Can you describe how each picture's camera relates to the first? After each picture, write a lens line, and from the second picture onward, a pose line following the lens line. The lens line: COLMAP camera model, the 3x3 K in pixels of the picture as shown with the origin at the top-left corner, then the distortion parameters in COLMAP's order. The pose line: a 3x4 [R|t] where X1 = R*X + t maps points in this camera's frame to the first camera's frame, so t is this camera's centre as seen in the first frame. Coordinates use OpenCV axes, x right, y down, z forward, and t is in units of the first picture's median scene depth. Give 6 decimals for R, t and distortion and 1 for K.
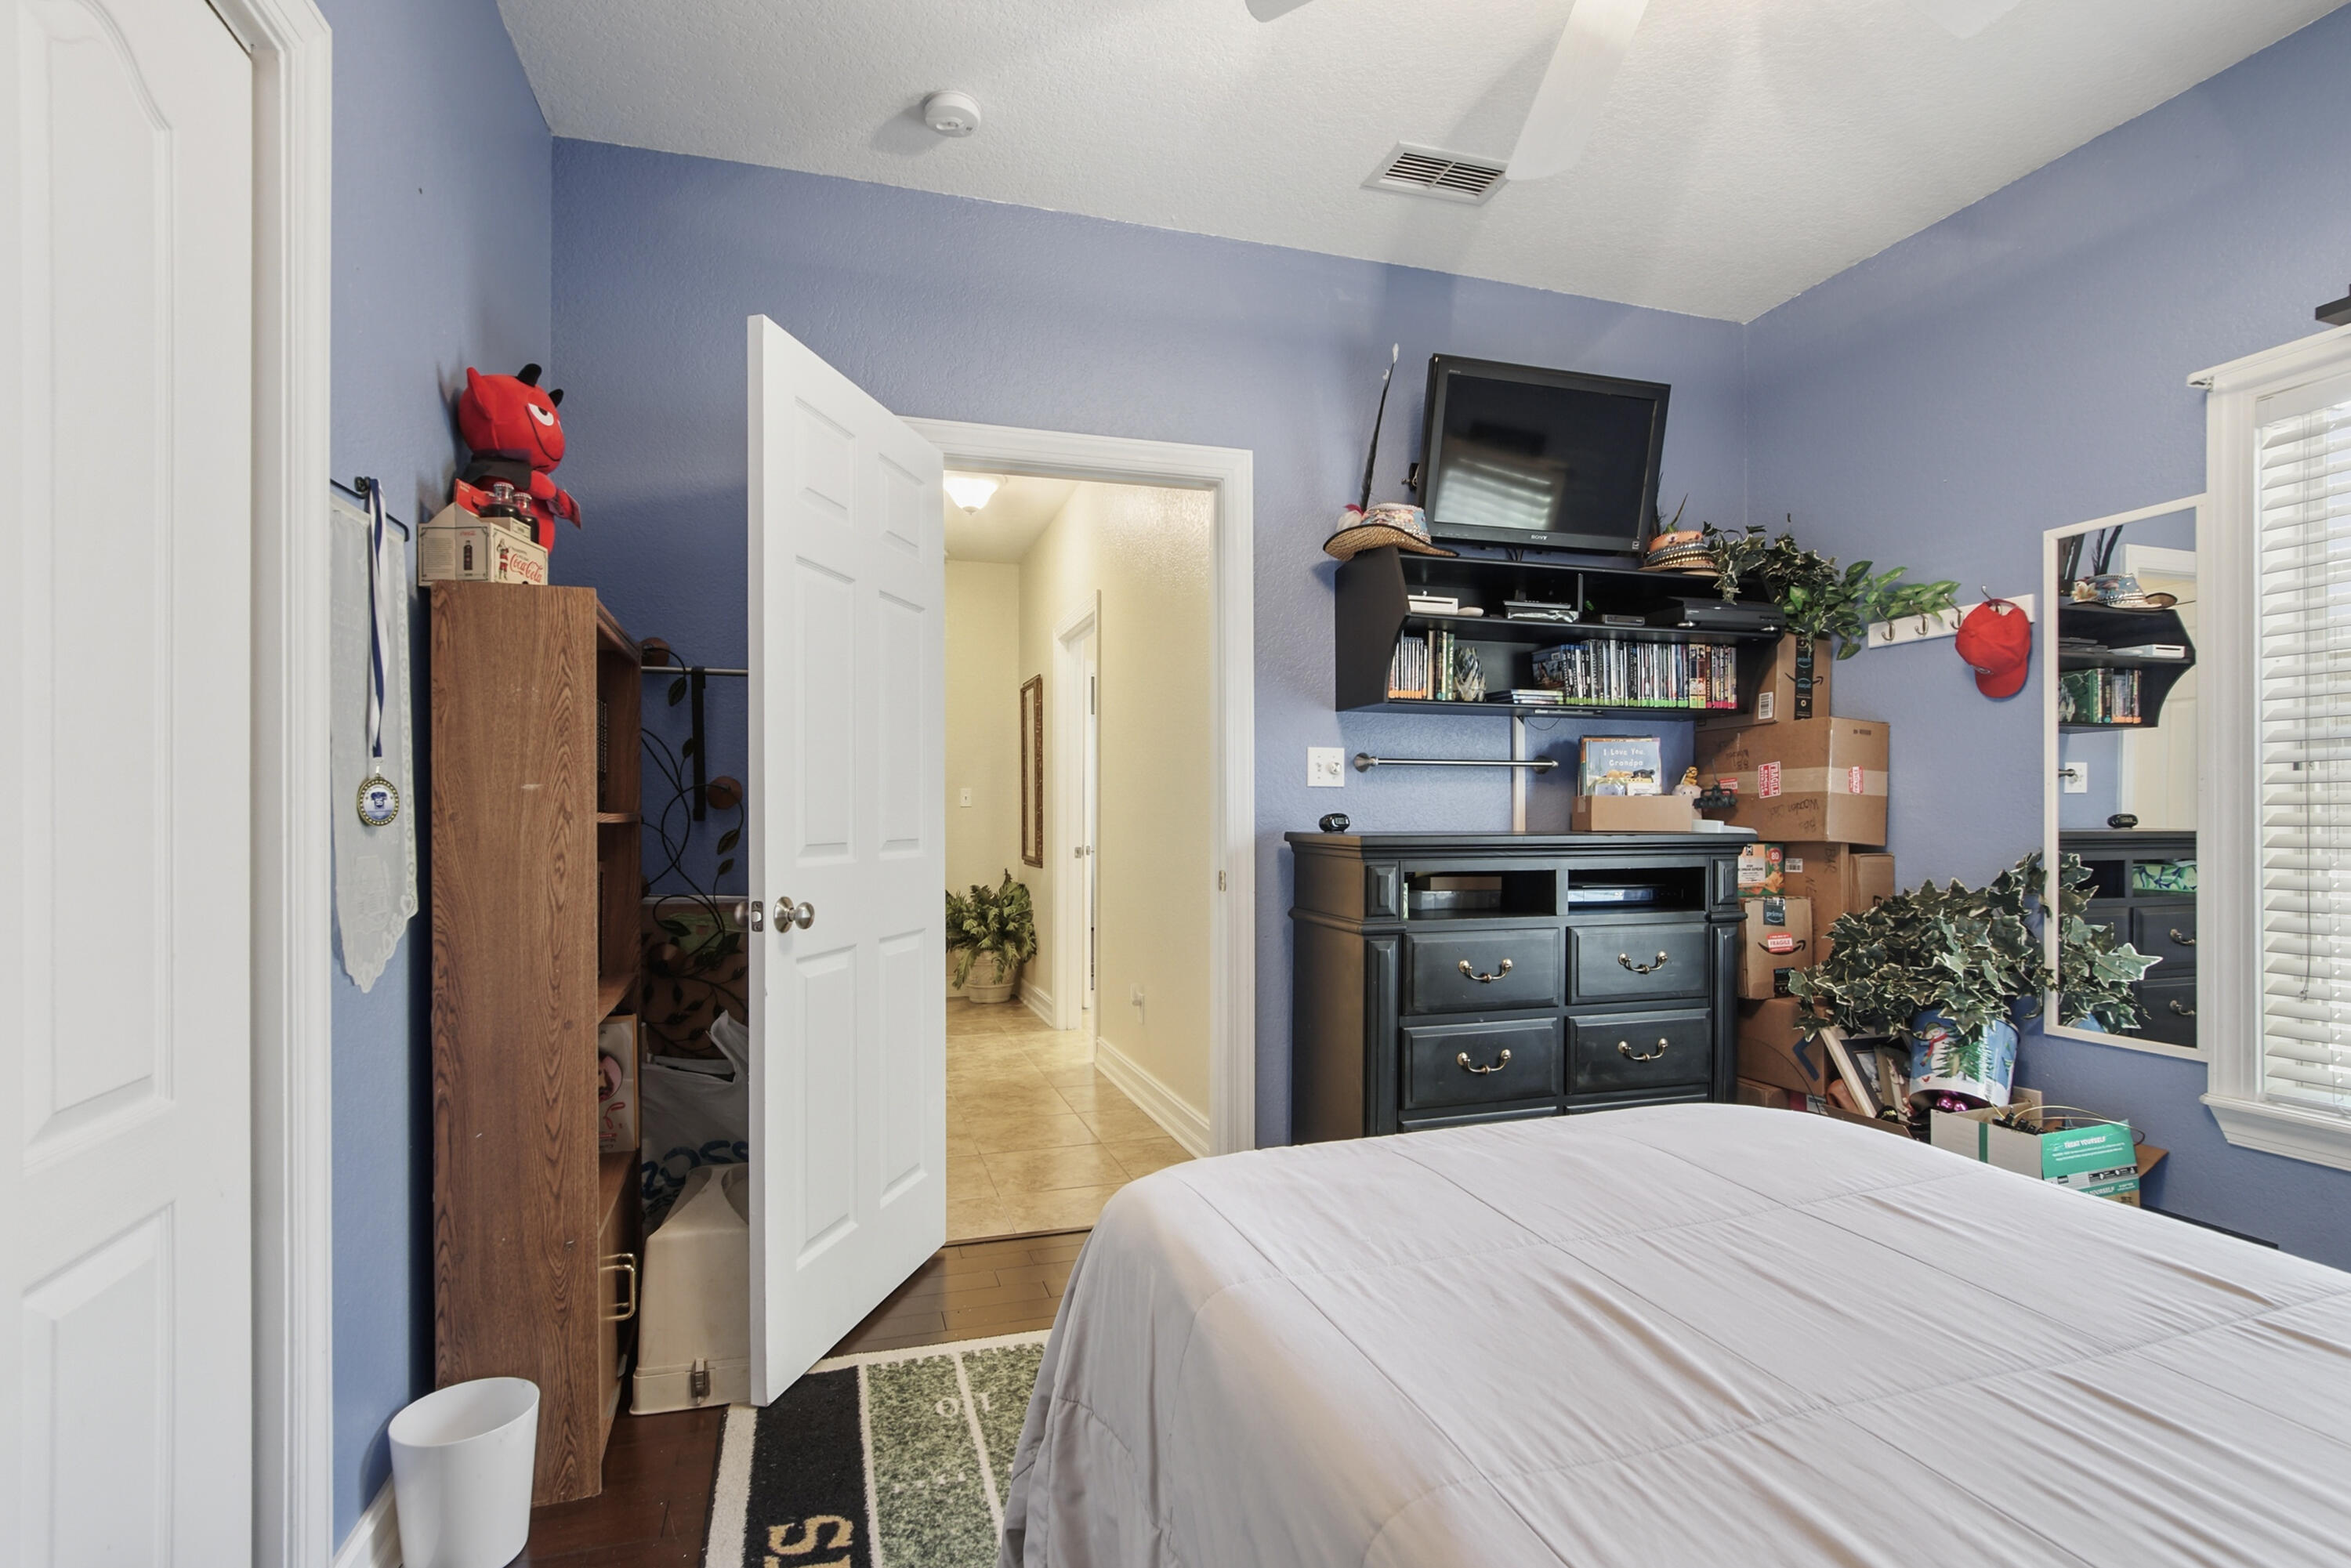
lens RADIAL K [[1077.7, 0, 1160.1], [0, 1077.7, 781.9], [0, 0, 1]] dist [-0.041689, 0.018888]
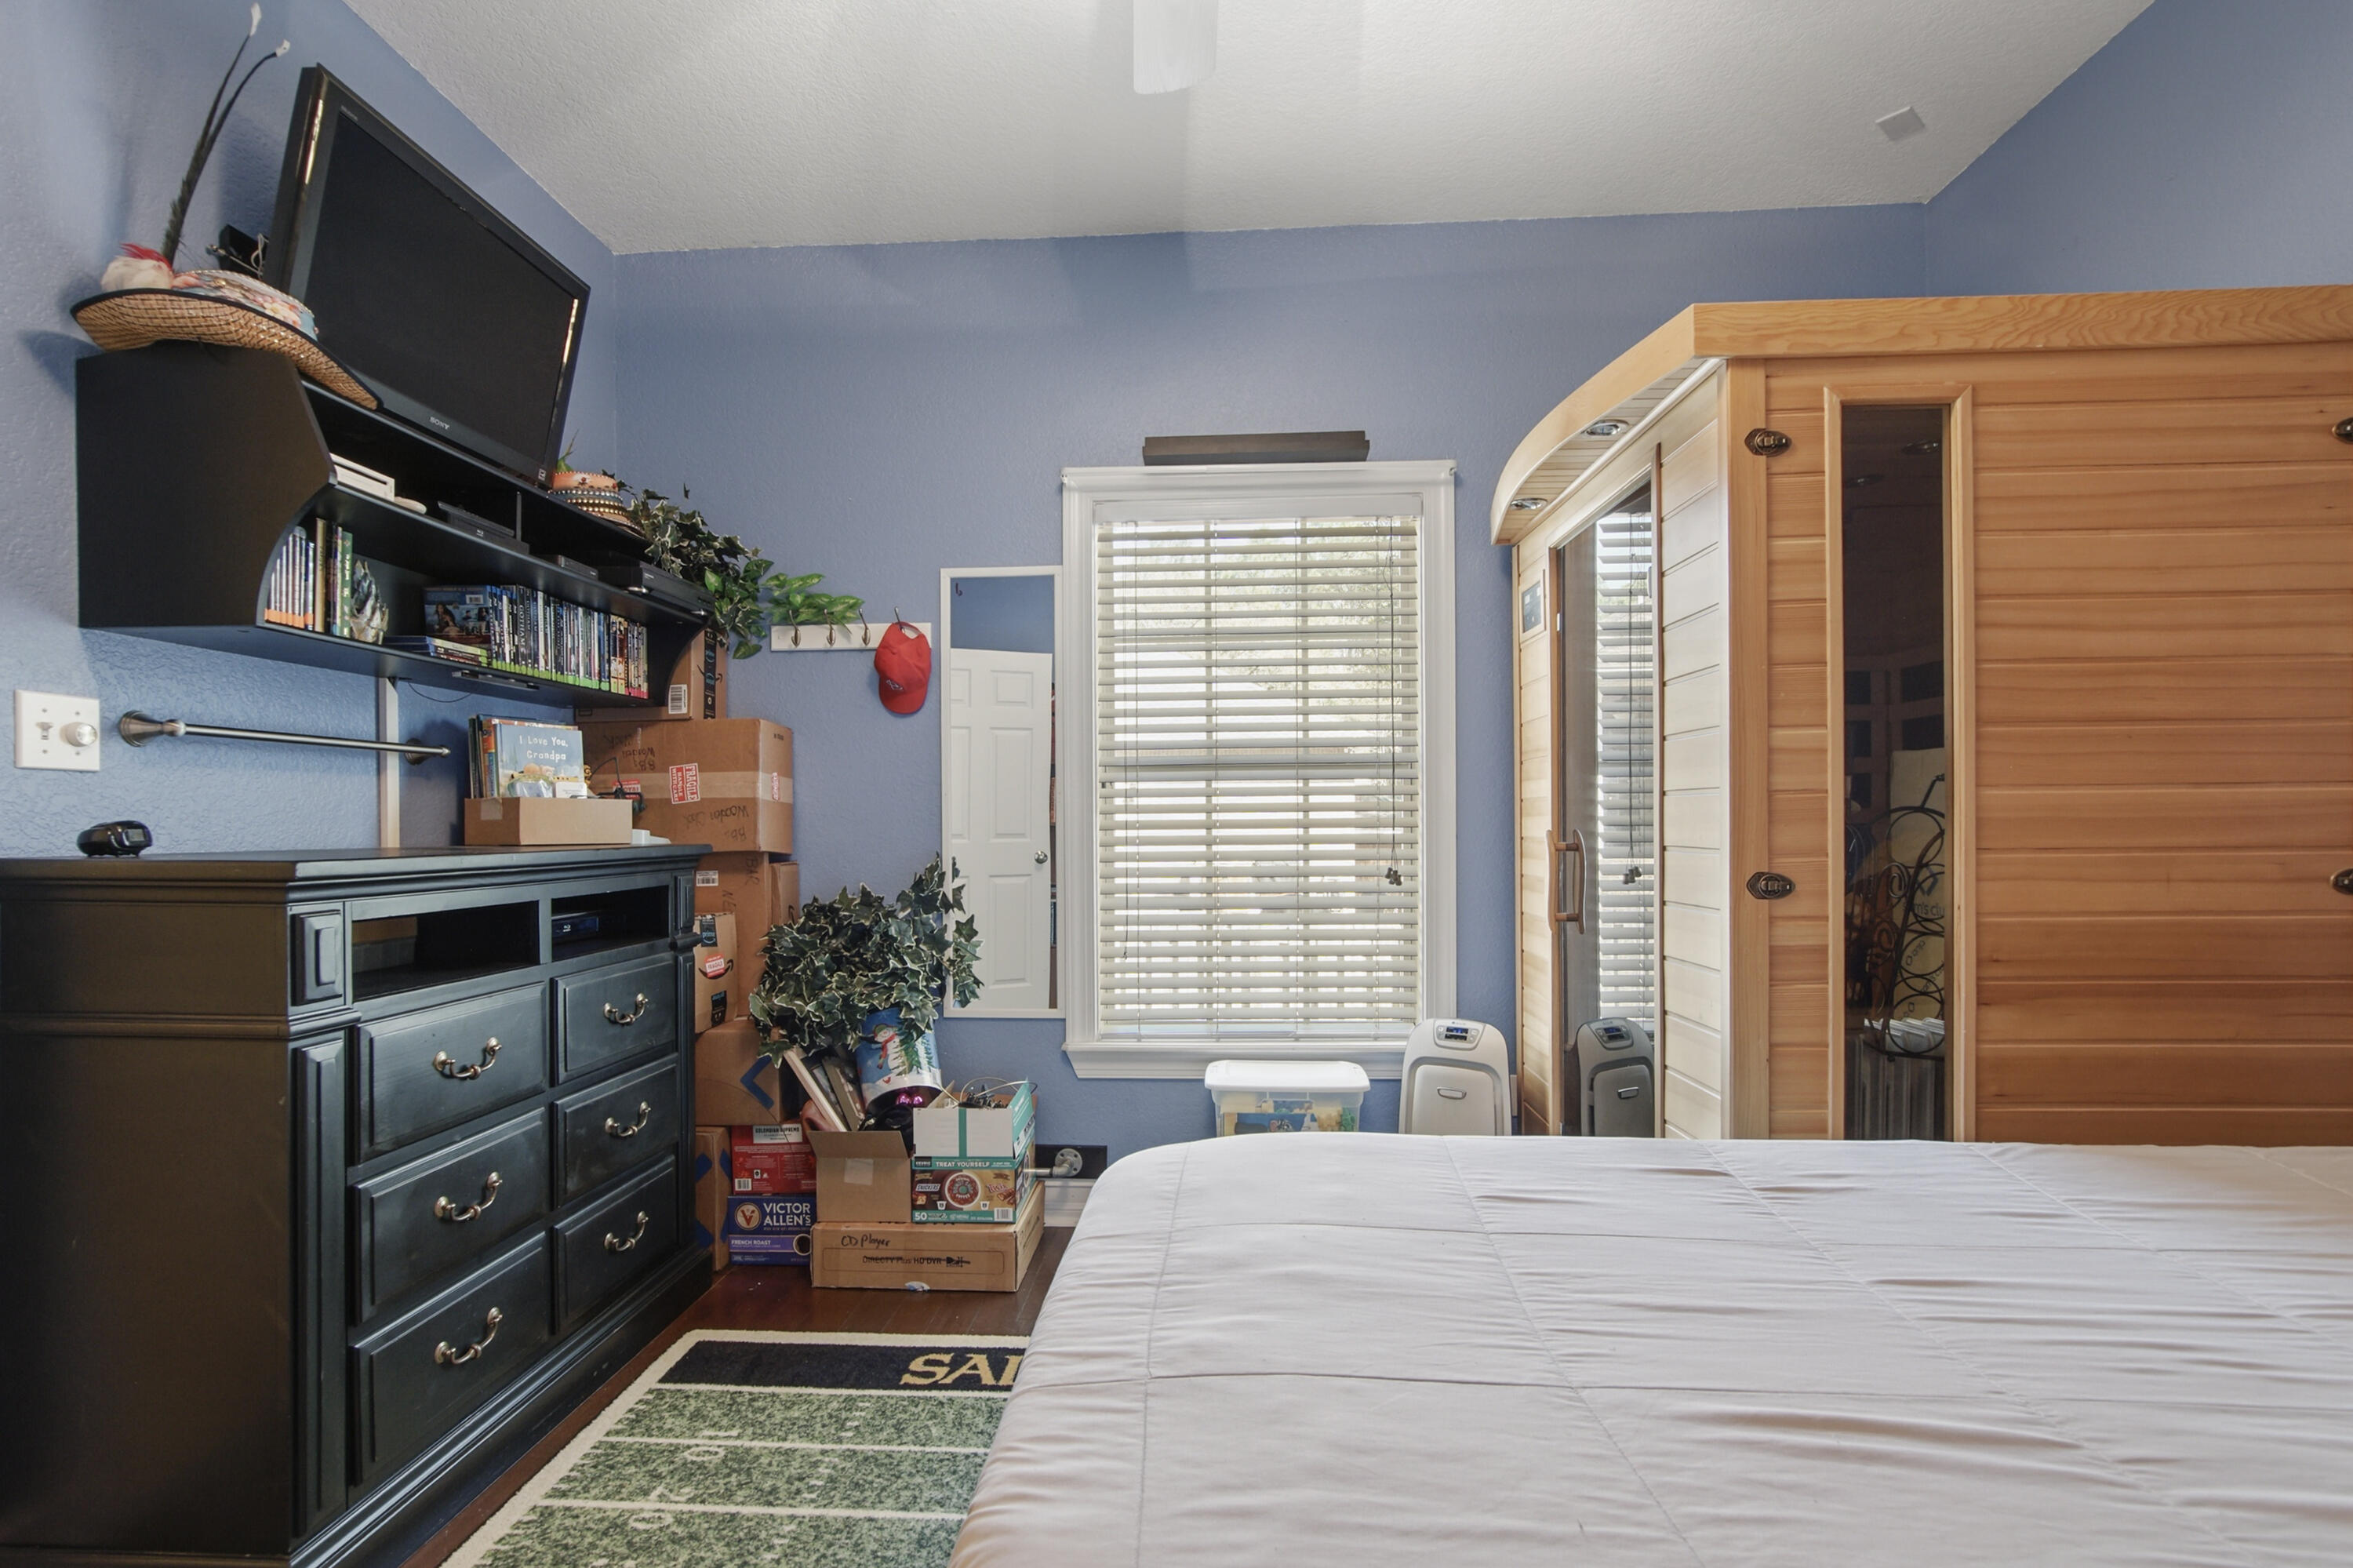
lens RADIAL K [[1100.5, 0, 1170.6], [0, 1100.5, 814.0], [0, 0, 1]] dist [-0.004455, -0.000268]
pose [[0.360442, 0.005315, 0.932766, -0.143332], [-0.024870, 0.999683, 0.003914, 0.010517], [-0.932450, -0.024609, 0.360460, 0.310482]]
